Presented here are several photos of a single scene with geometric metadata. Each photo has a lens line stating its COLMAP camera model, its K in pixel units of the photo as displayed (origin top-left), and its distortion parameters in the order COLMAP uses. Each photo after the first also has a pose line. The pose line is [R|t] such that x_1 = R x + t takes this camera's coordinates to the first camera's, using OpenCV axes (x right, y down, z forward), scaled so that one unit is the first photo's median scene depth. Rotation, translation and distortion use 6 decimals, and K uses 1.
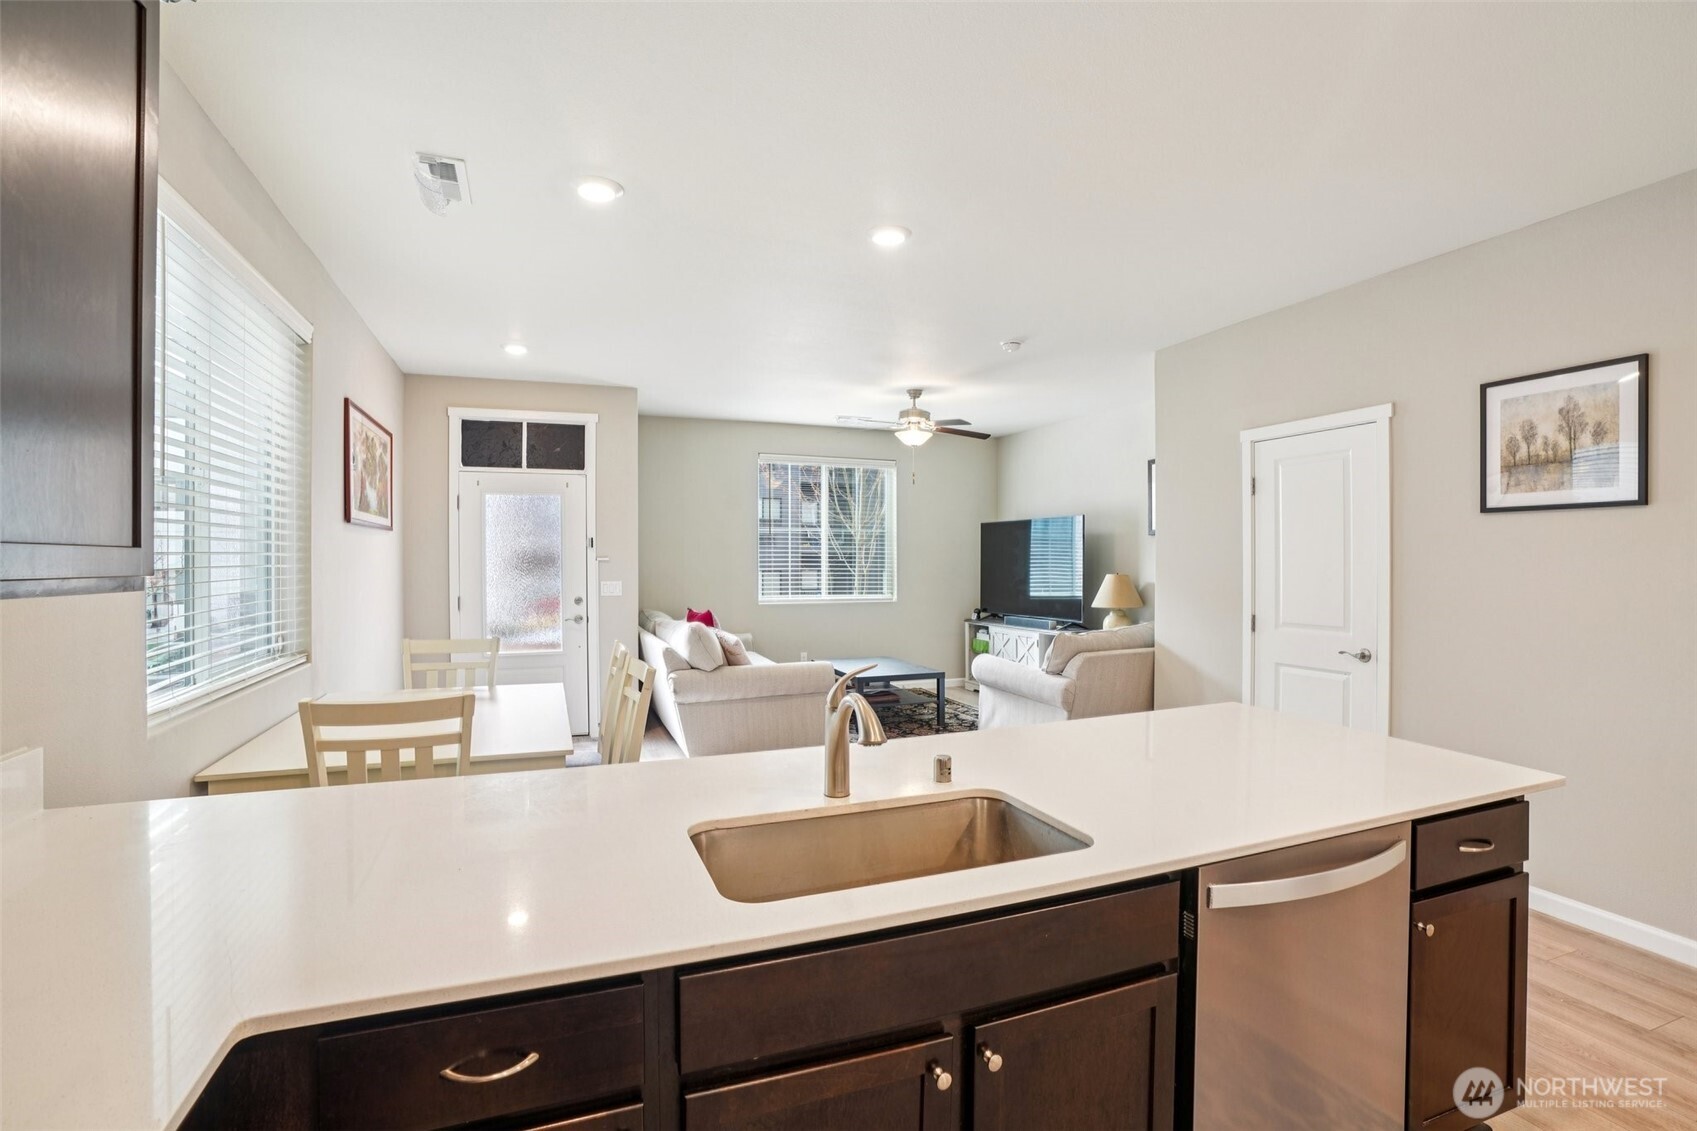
lens RADIAL K [[789.5, 0, 854.6], [0, 789.5, 559.6], [0, 0, 1]] dist [-0.069740, 0.028376]
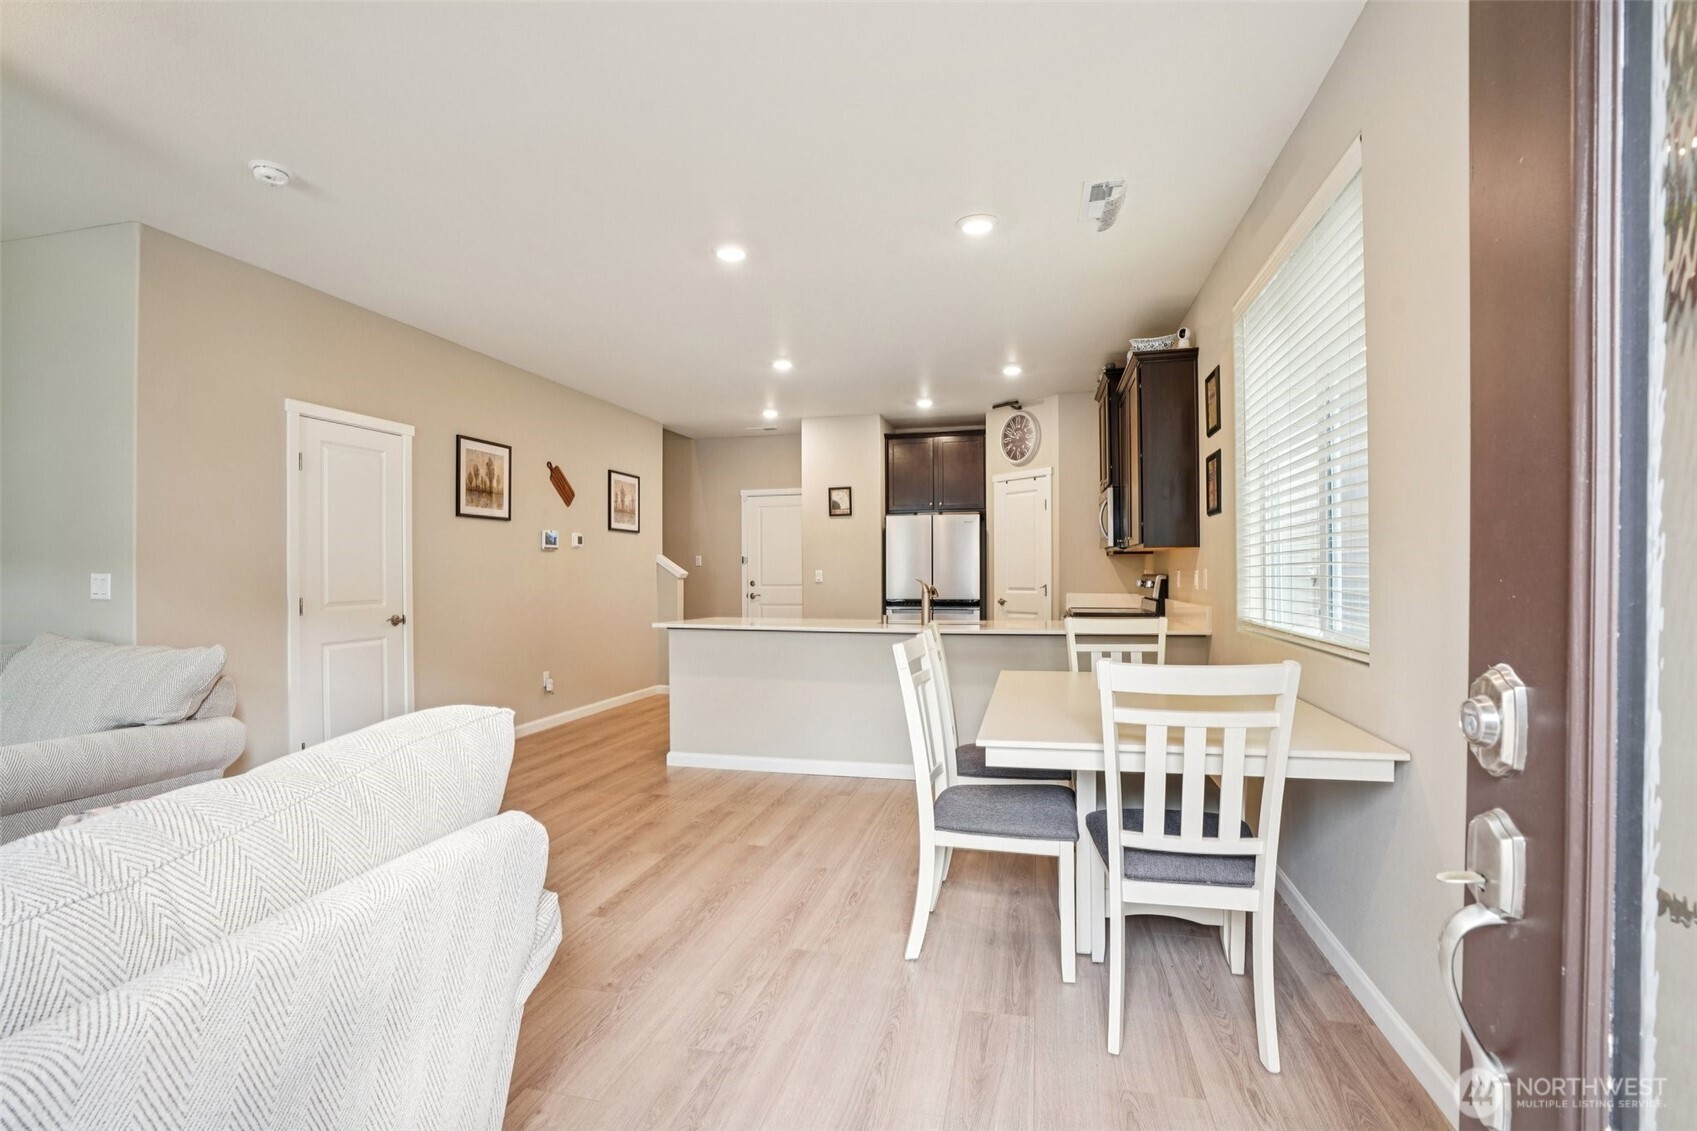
lens RADIAL K [[781.0, 0, 851.3], [0, 781.0, 574.8], [0, 0, 1]] dist [-0.071072, 0.027694]
pose [[-0.822223, 0.000336, 0.569165, -0.411195], [0.005046, 0.999965, 0.006699, 0.029321], [-0.569142, 0.008380, -0.822196, 1.013943]]
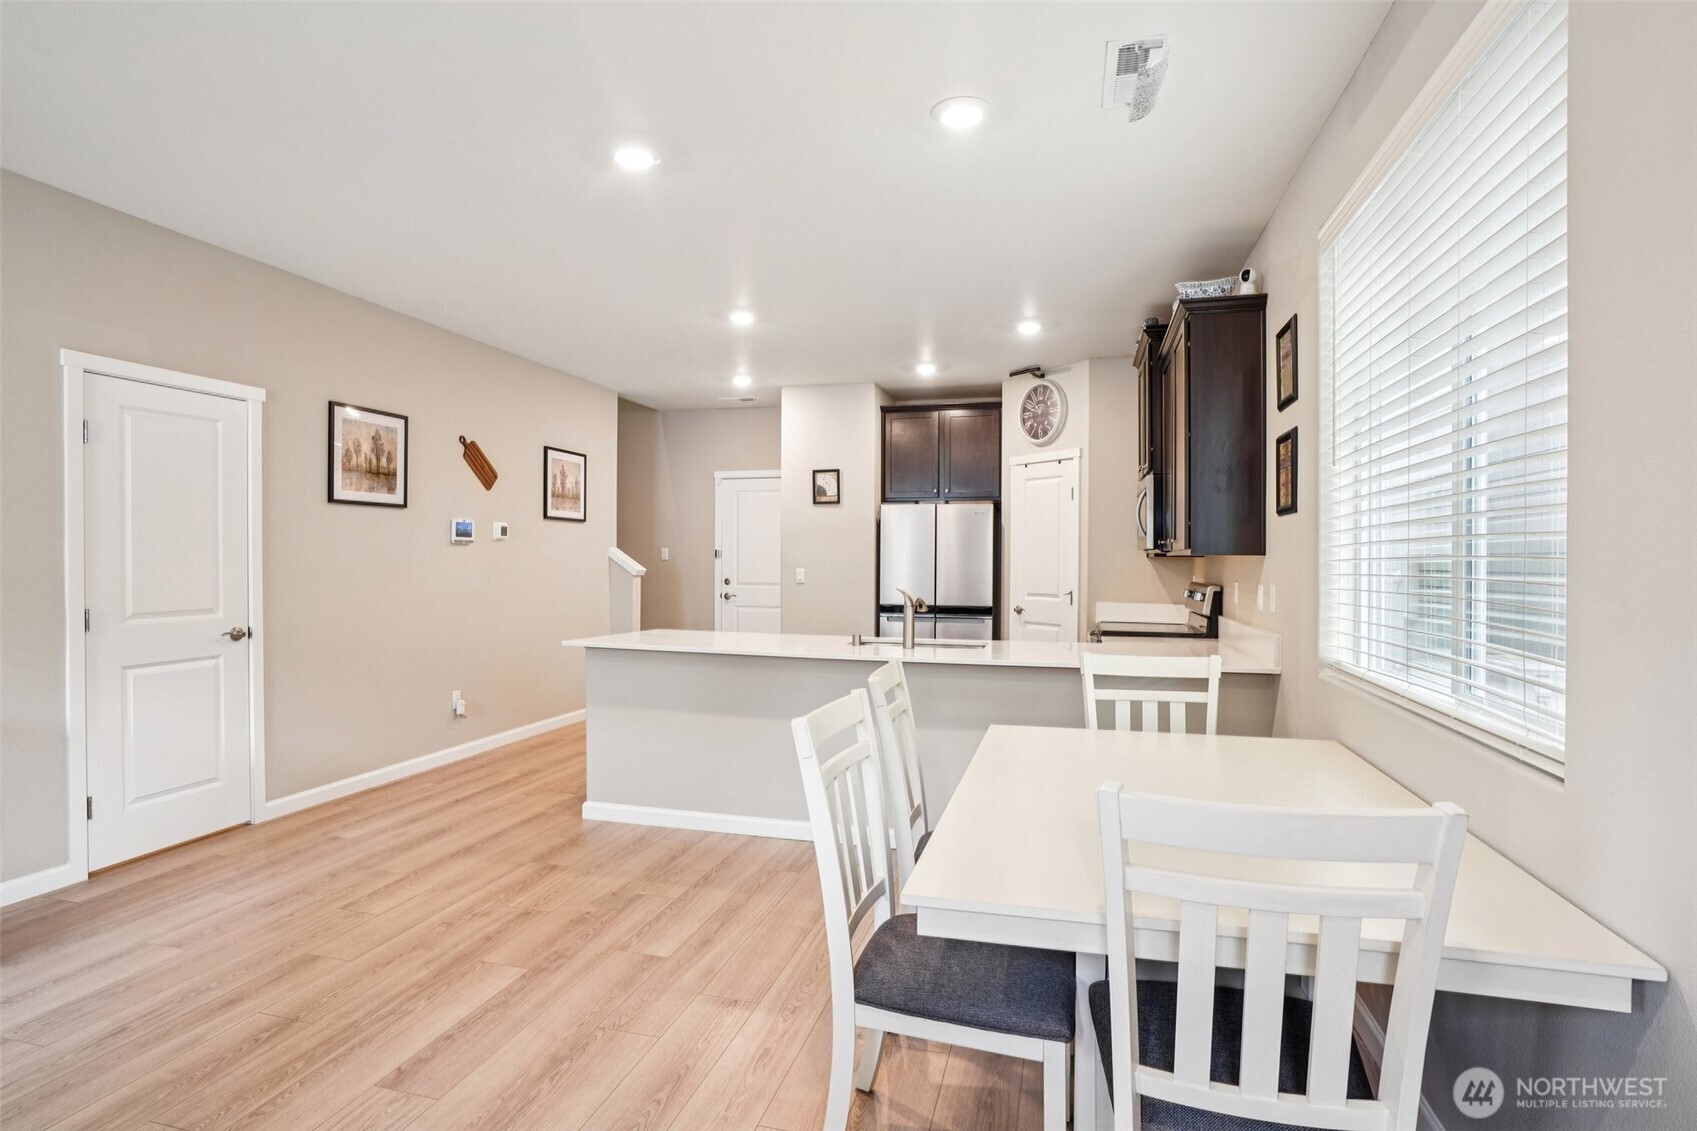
lens RADIAL K [[846.7, 0, 852.5], [0, 846.7, 559.1], [0, 0, 1]] dist [-0.057742, 0.027794]
pose [[-0.806918, -0.008513, 0.590602, -0.381559], [-0.007842, 0.999962, 0.003699, 0.011588], [-0.590611, -0.001647, -0.806955, 0.881103]]
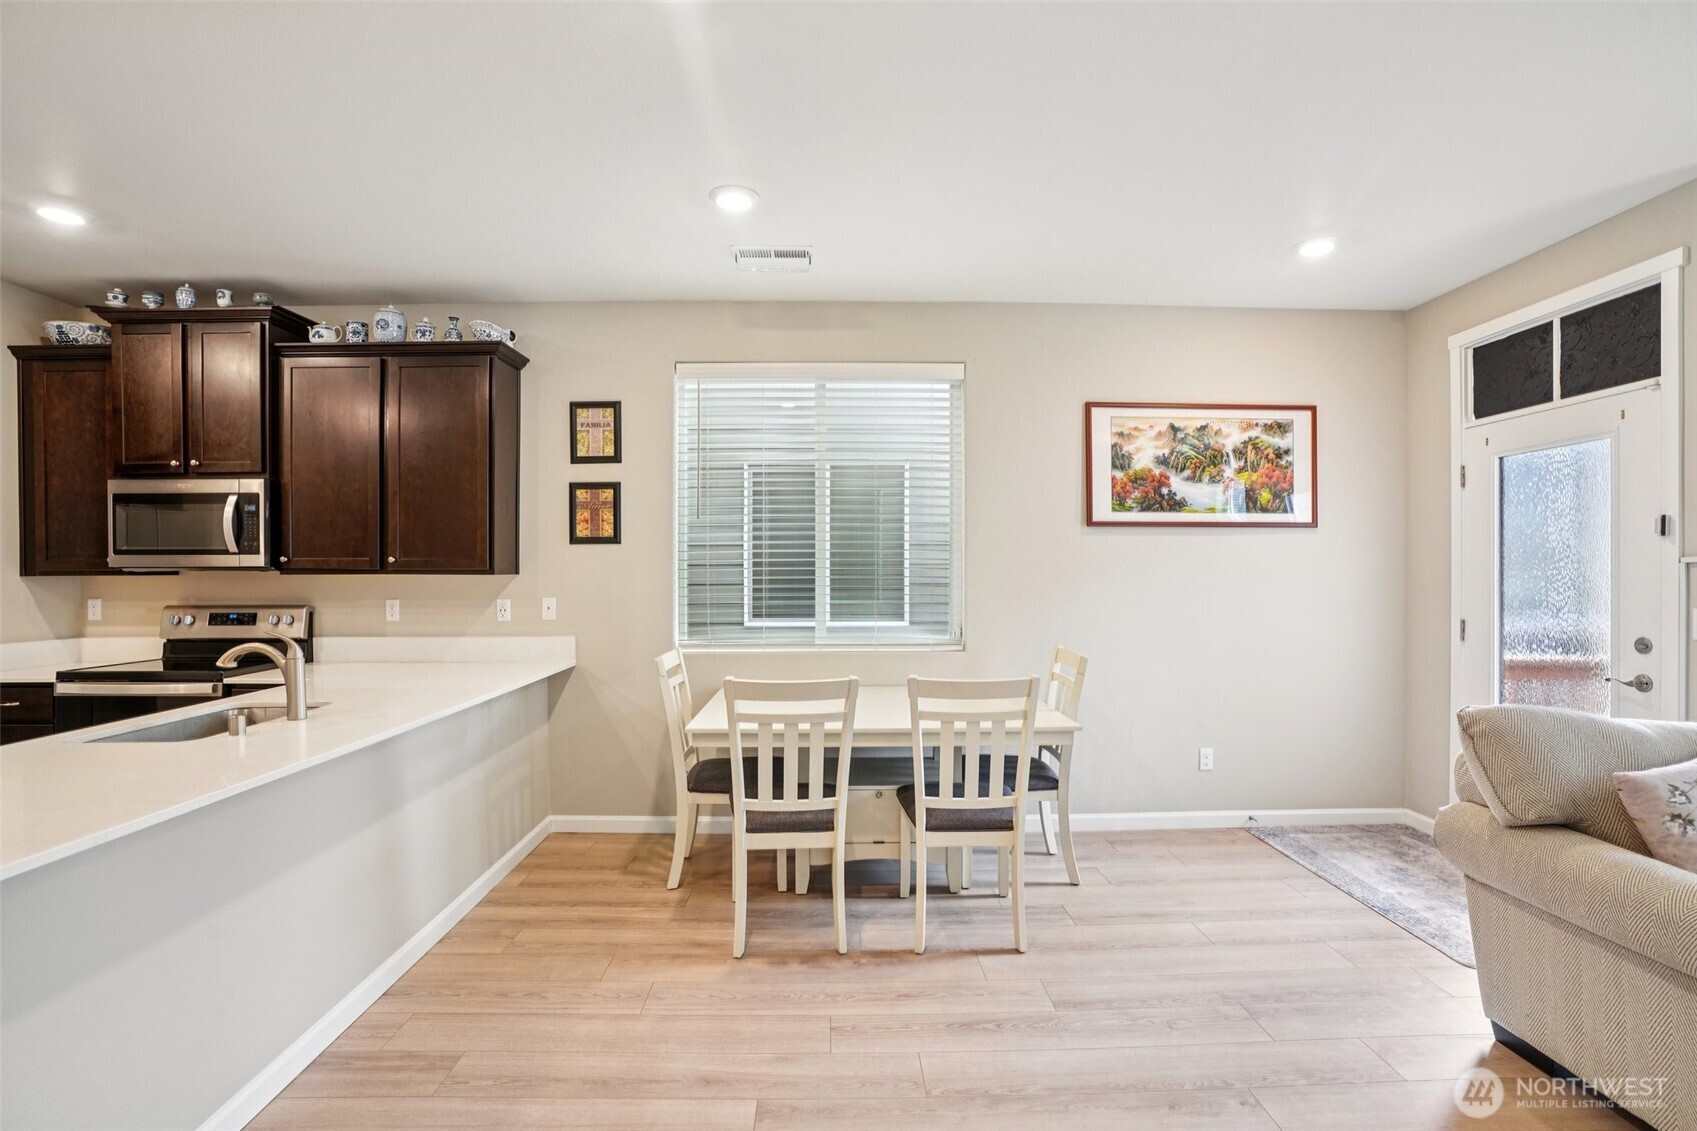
lens RADIAL K [[795.3, 0, 840.0], [0, 795.3, 573.5], [0, 0, 1]] dist [-0.072824, 0.030479]
pose [[-0.354445, 0.004342, -0.935067, 0.282453], [-0.000022, 0.999989, 0.004652, 0.005607], [0.935077, 0.001669, -0.354441, 0.722177]]
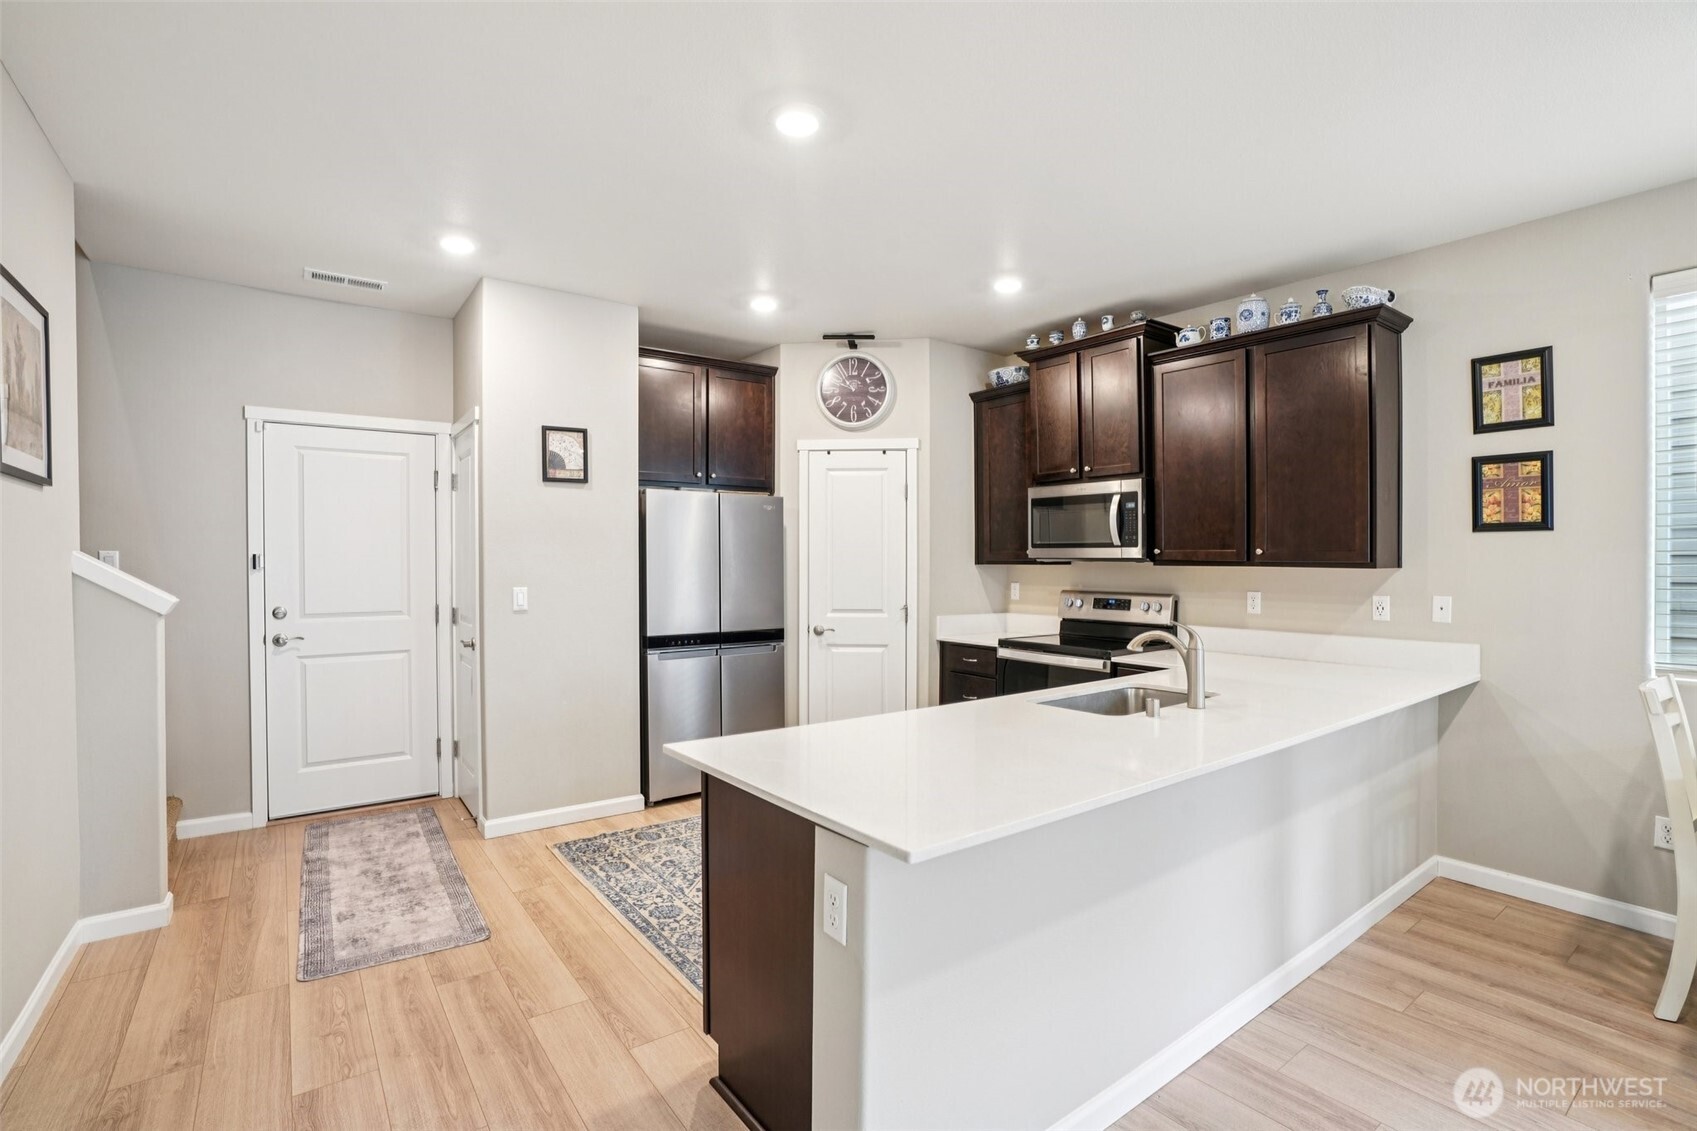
lens RADIAL K [[793.7, 0, 845.7], [0, 793.7, 552.0], [0, 0, 1]] dist [-0.068840, 0.028813]
pose [[-0.965430, -0.005990, -0.260595, 0.300377], [-0.004511, 0.999970, -0.006272, 0.002970], [0.260625, -0.004880, -0.965428, 0.671438]]
